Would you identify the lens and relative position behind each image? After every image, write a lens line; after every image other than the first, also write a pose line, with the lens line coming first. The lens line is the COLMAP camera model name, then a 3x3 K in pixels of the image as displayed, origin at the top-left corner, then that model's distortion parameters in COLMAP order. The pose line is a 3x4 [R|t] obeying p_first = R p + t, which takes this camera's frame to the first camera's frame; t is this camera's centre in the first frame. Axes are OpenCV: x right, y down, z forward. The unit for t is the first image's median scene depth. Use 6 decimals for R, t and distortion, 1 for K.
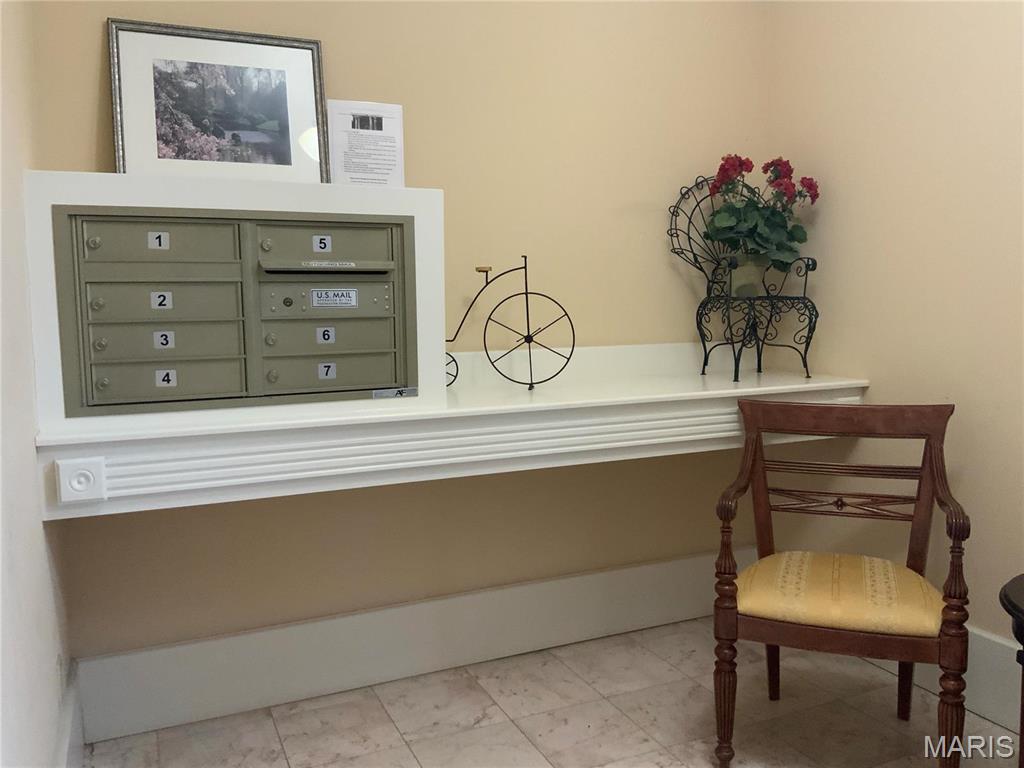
lens RADIAL K [[849.9, 0, 512.0], [0, 849.9, 384.0], [0, 0, 1]] dist [0.077947, -0.147707]
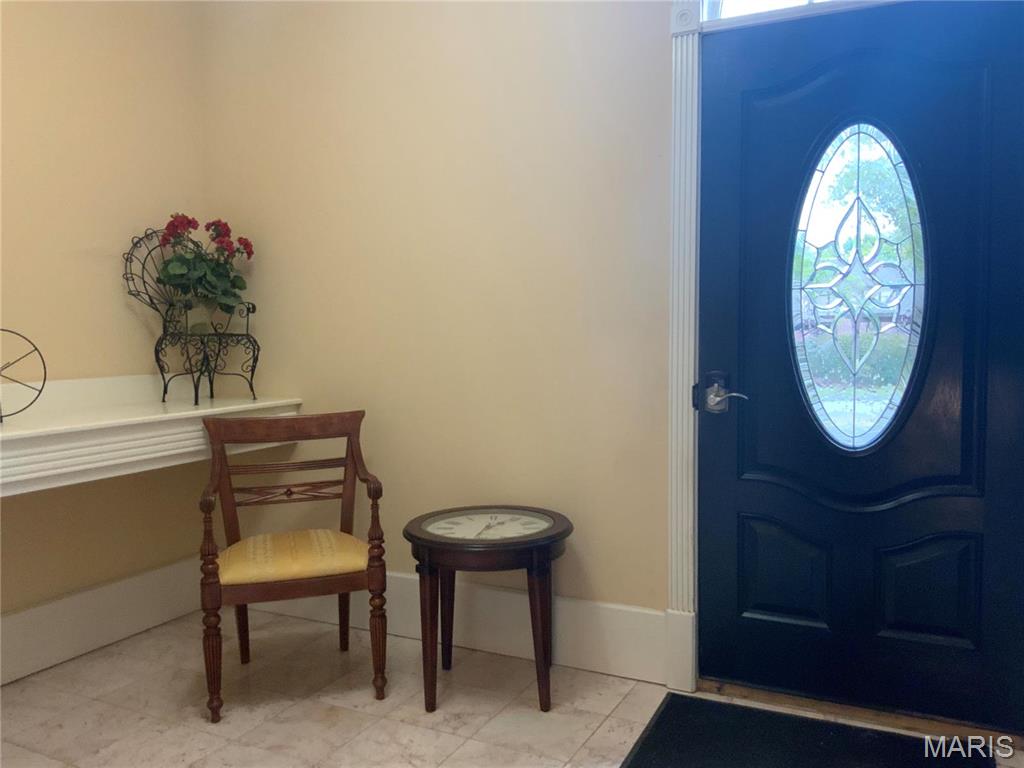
lens RADIAL K [[841.5, 0, 505.2], [0, 841.5, 386.0], [0, 0, 1]] dist [0.101747, -0.217598]
pose [[0.789102, -0.039663, 0.612981, -0.124470], [0.068646, 0.997356, -0.023835, 0.029230], [-0.610415, 0.060887, 0.789738, -0.195331]]
